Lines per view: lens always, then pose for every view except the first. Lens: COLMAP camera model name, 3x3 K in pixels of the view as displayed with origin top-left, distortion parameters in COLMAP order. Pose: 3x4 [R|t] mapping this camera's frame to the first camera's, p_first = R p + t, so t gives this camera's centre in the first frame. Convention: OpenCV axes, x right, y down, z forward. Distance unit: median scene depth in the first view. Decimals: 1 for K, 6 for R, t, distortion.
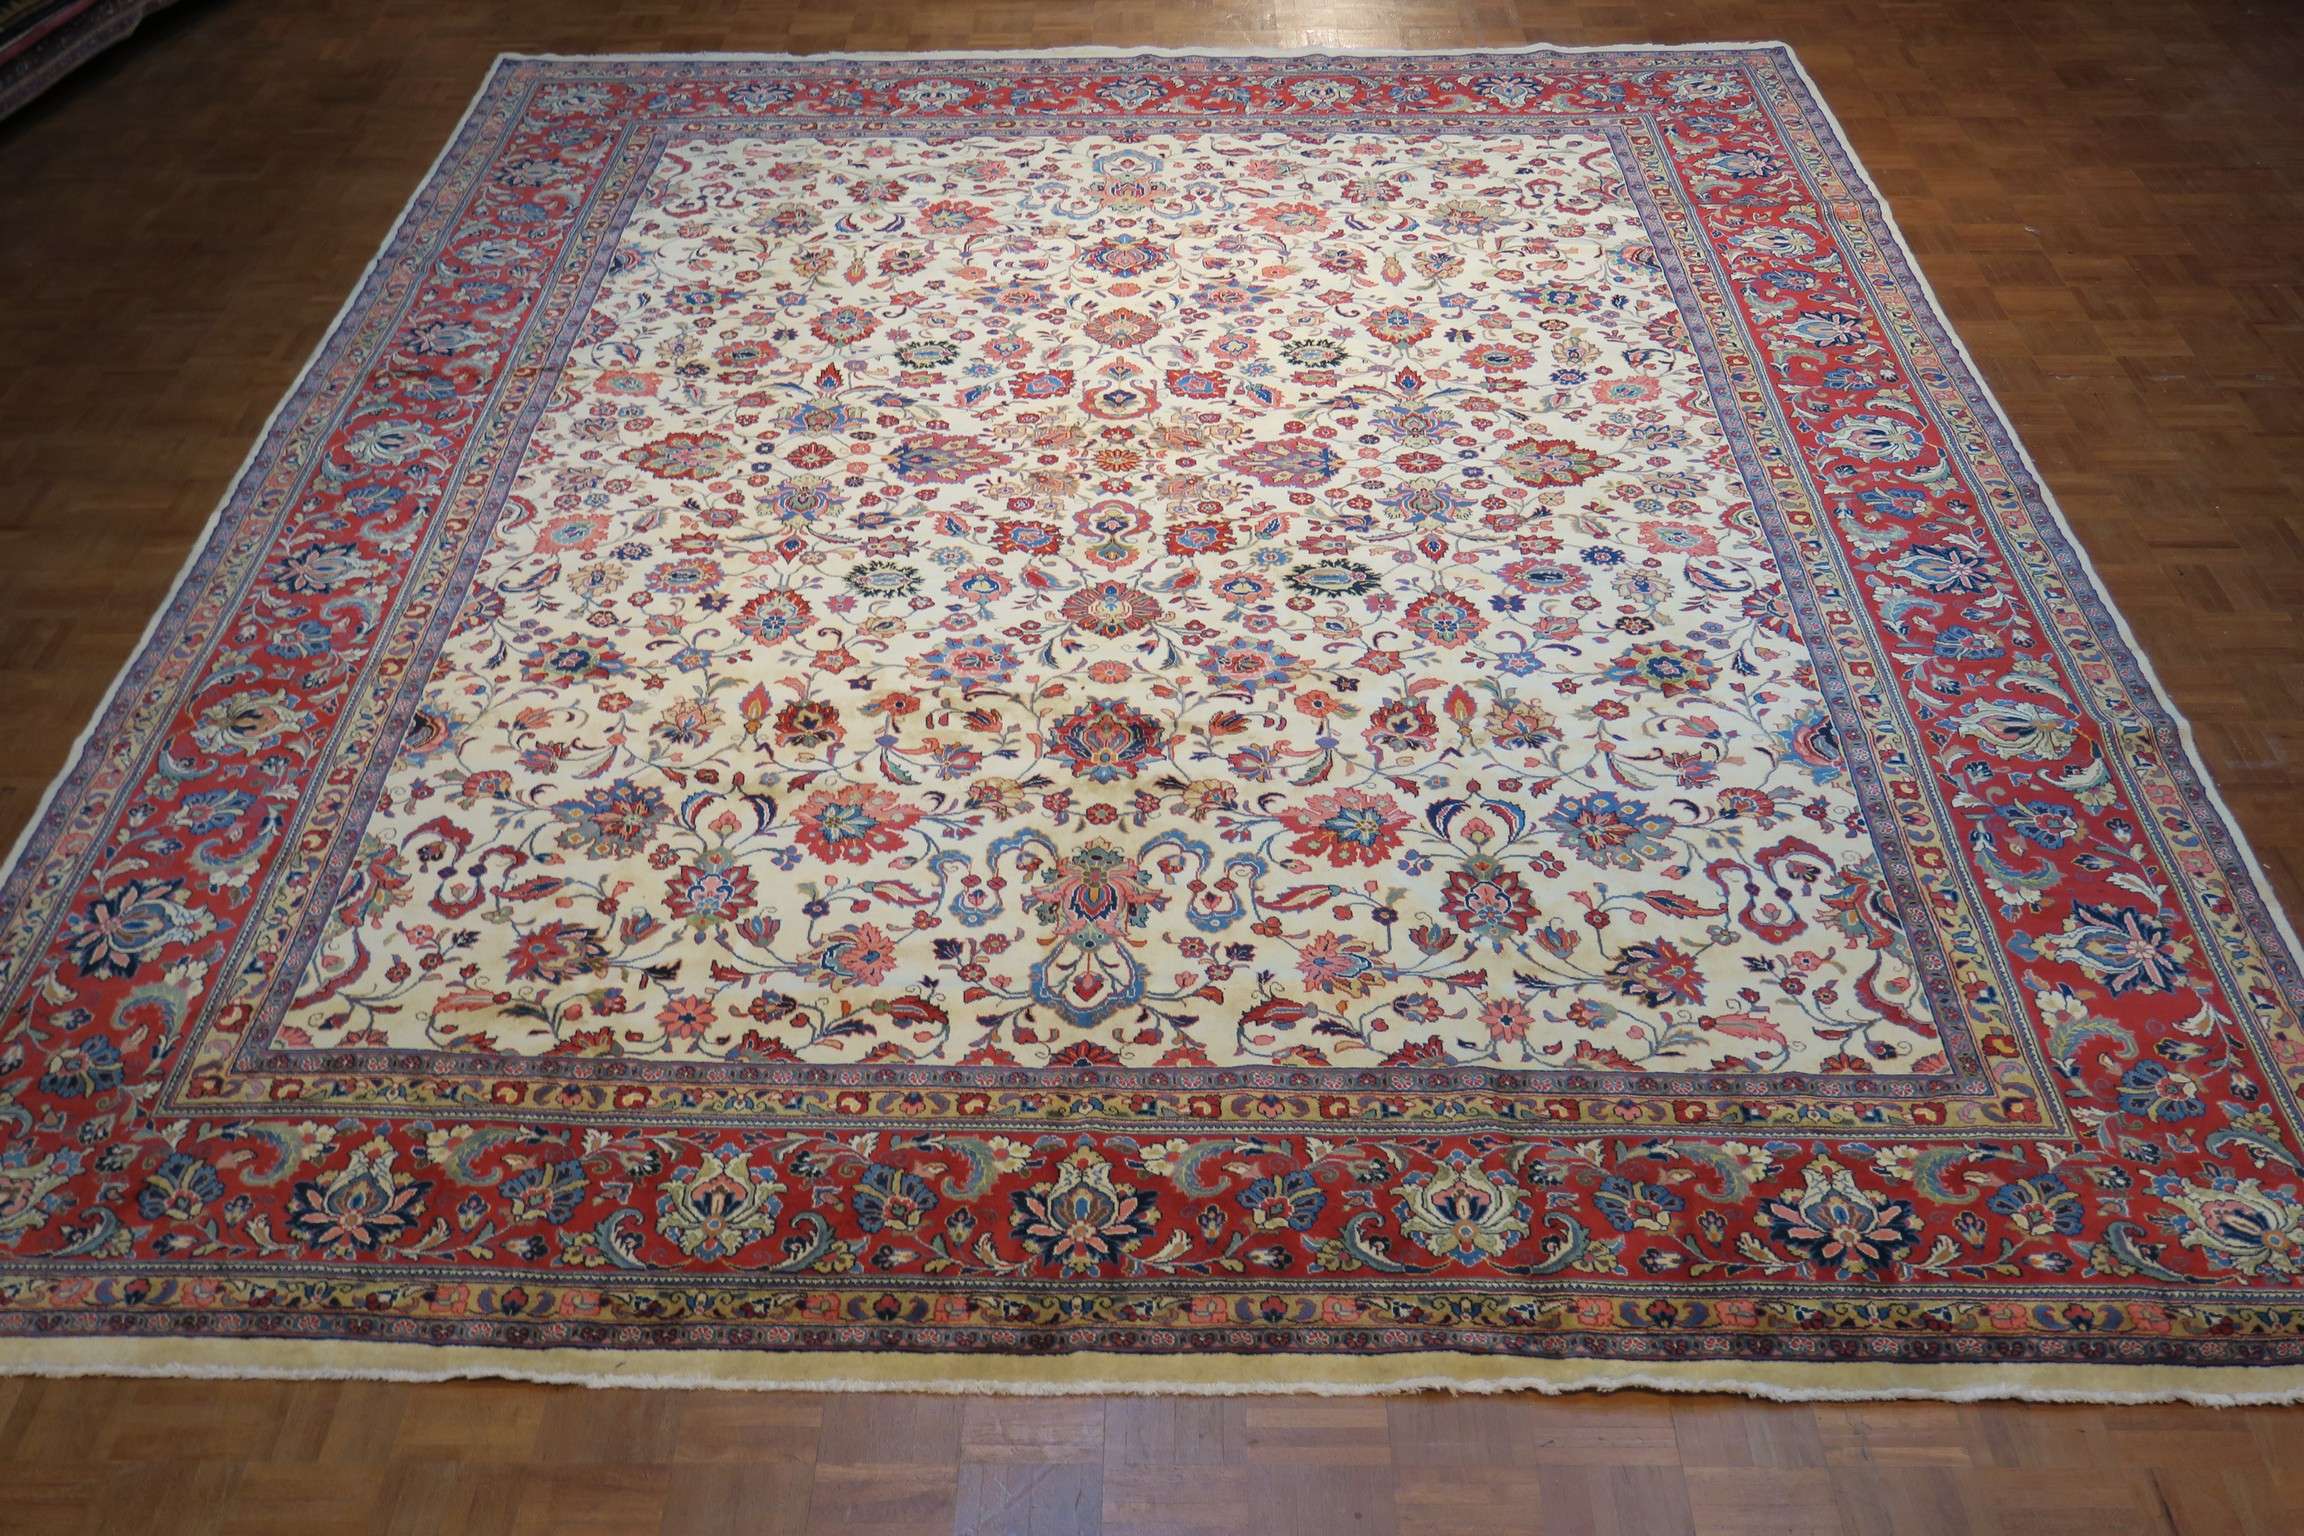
lens RADIAL K [[2532.8, 0, 1148.7], [0, 2532.8, 766.5], [0, 0, 1]] dist [0.012515, 0.000000]
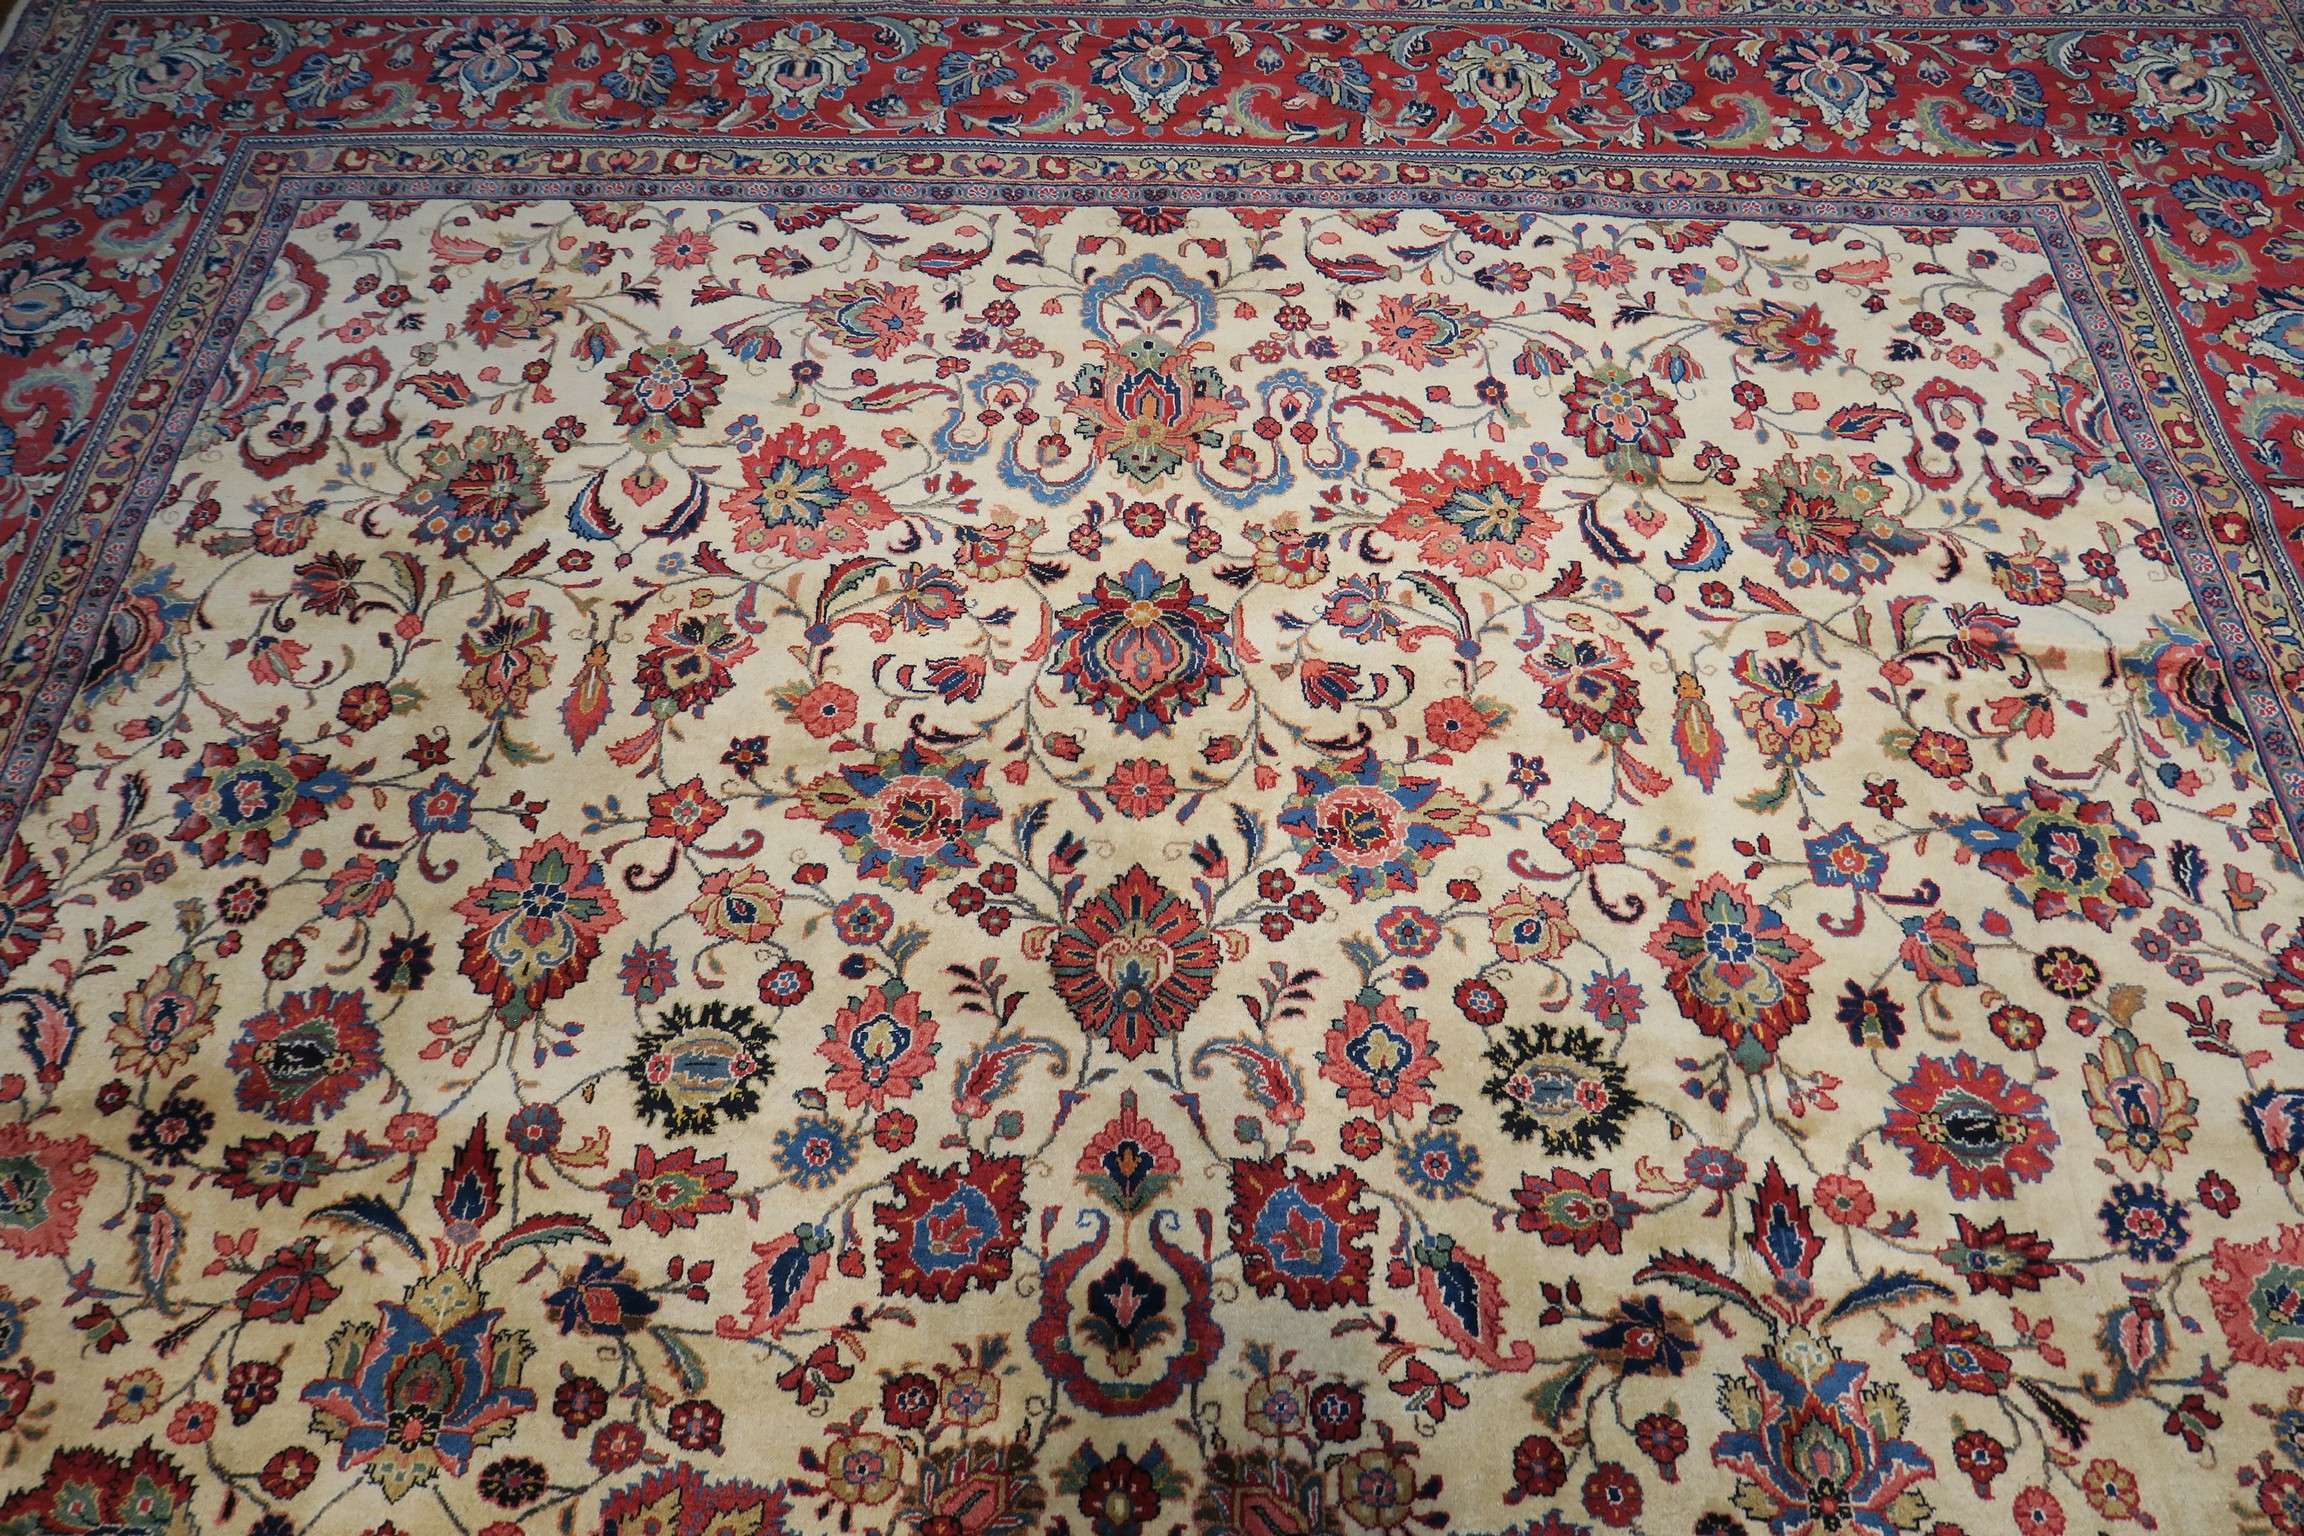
lens RADIAL K [[1593.6, 0, 1147.4], [0, 1593.6, 770.7], [0, 0, 1]] dist [-0.009030, 0.002481]
pose [[0.999855, 0.015778, 0.006393, -0.010305], [-0.017017, 0.915547, 0.401851, -0.315431], [0.000487, -0.401901, 0.915683, 0.734945]]
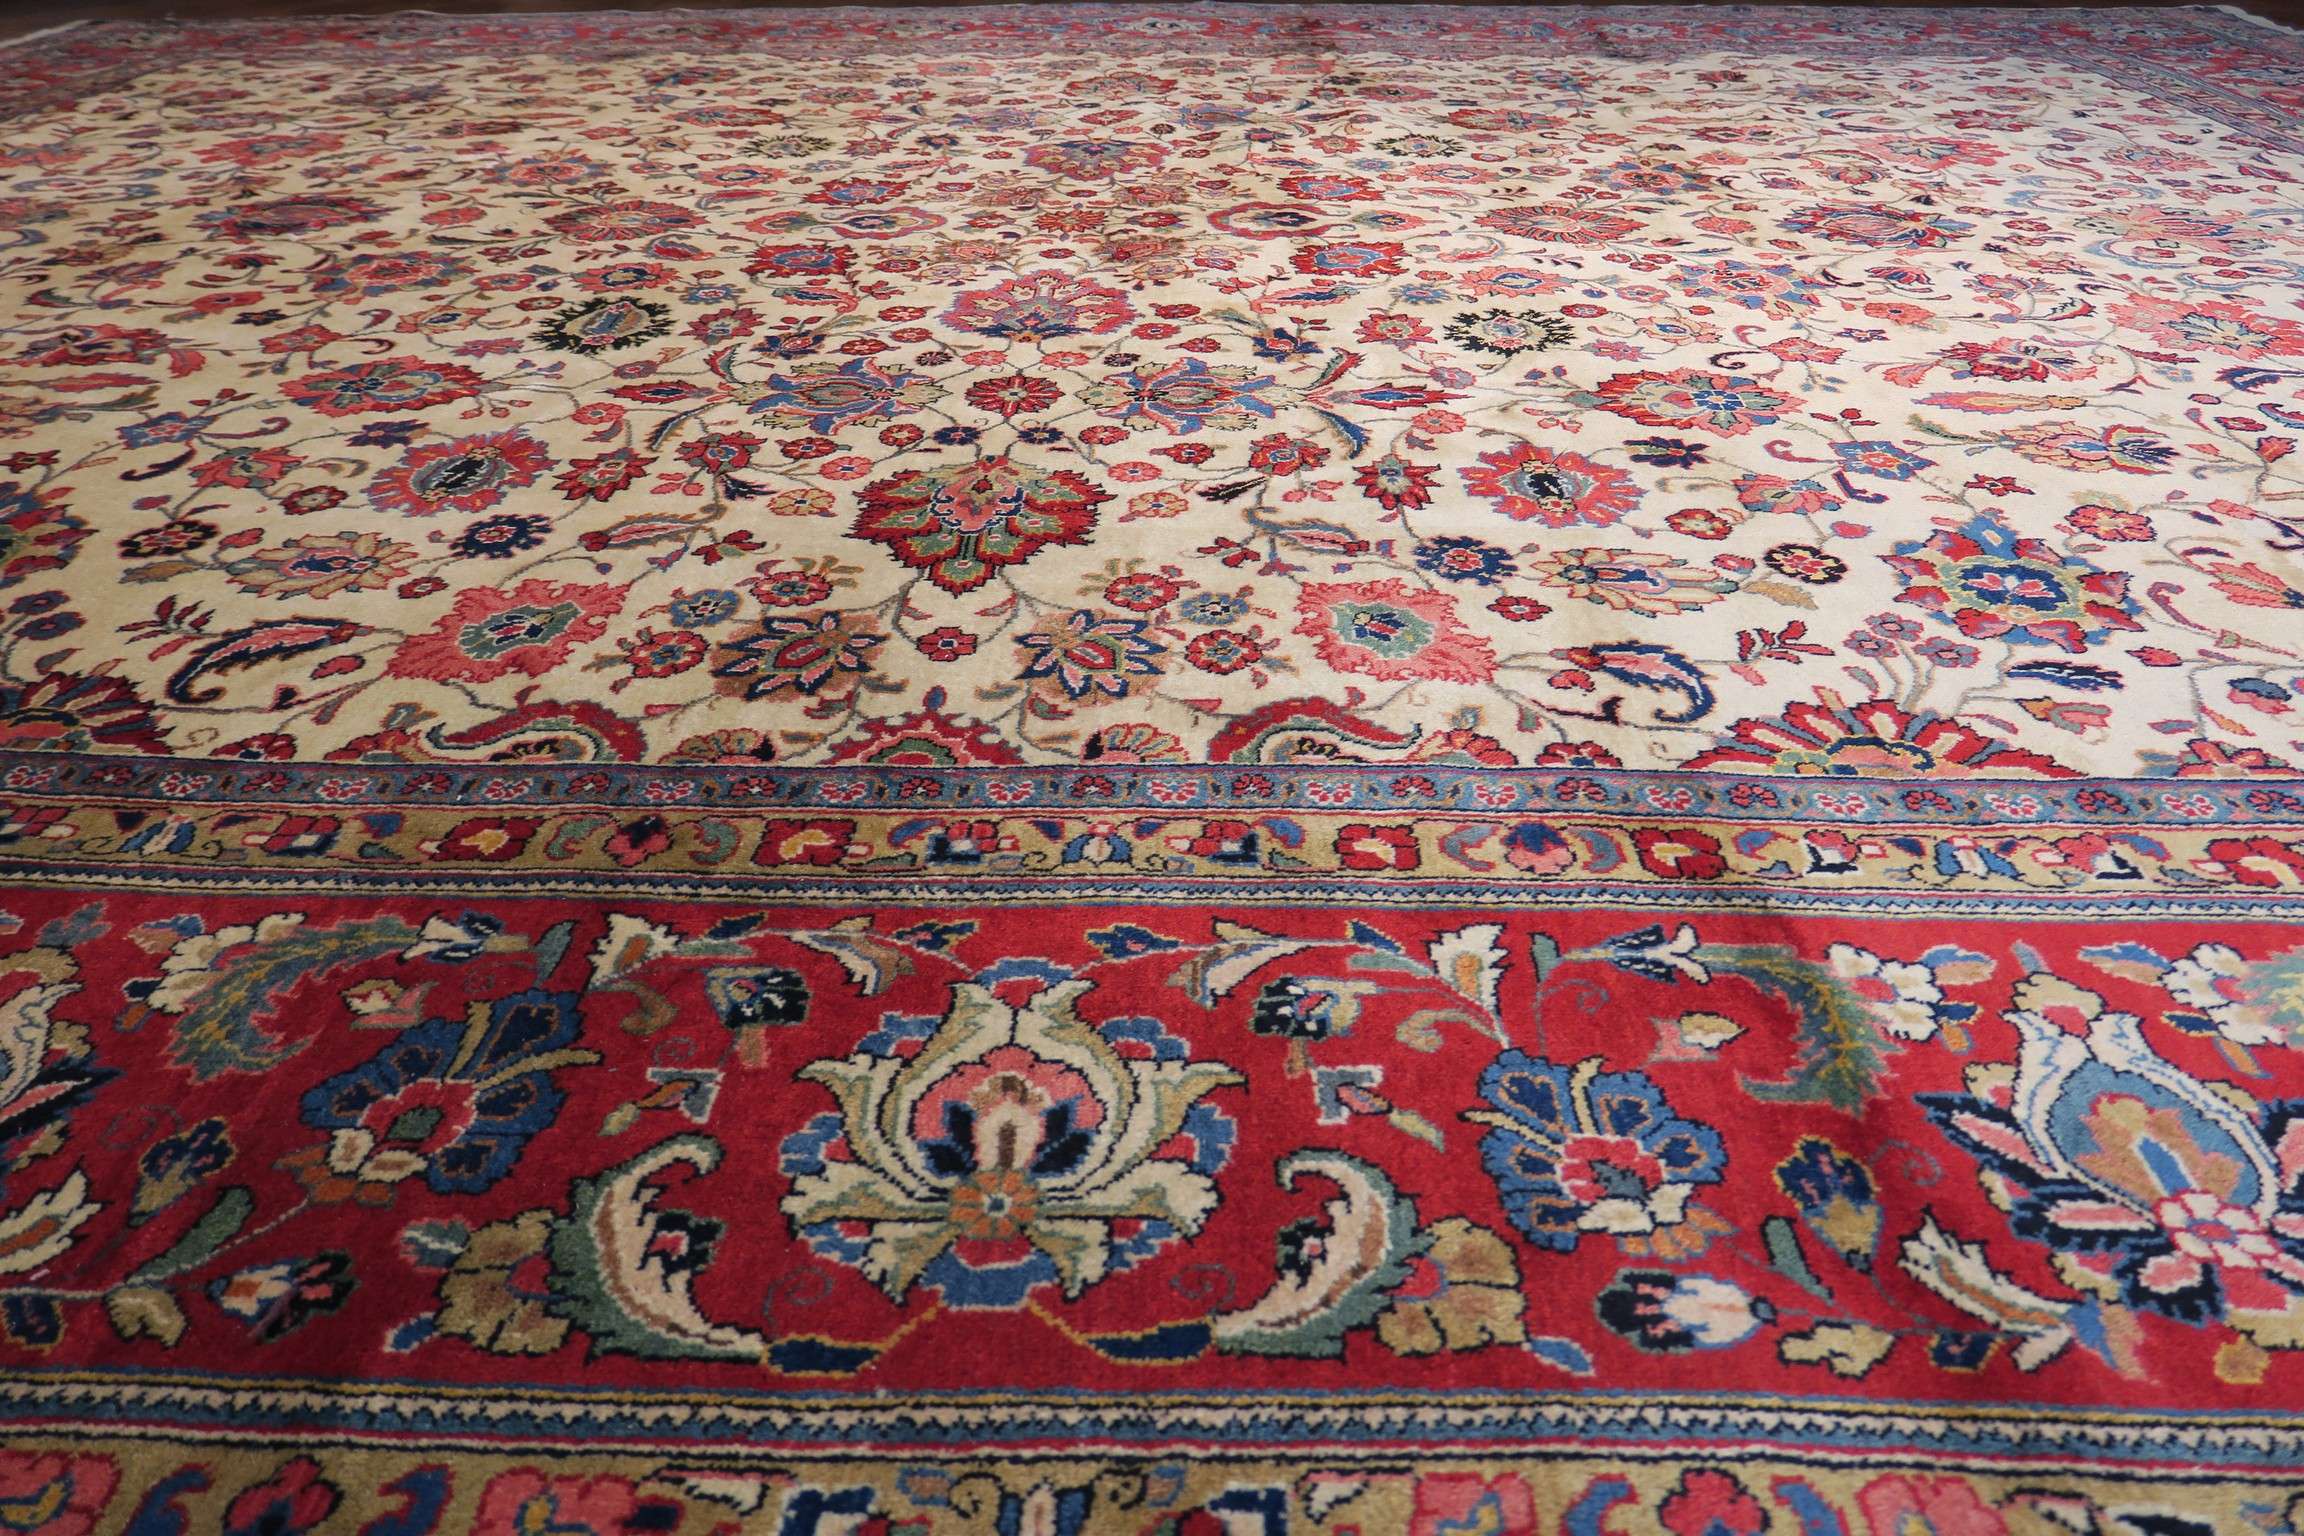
lens RADIAL K [[1593.6, 0, 1144.4], [0, 1593.6, 768.4], [0, 0, 1]] dist [-0.009030, 0.002481]
pose [[-0.019895, 0.562200, -0.826762, 0.346392], [-0.573167, 0.671136, 0.470166, -0.201380], [0.819197, 0.483227, 0.308882, 0.858284]]
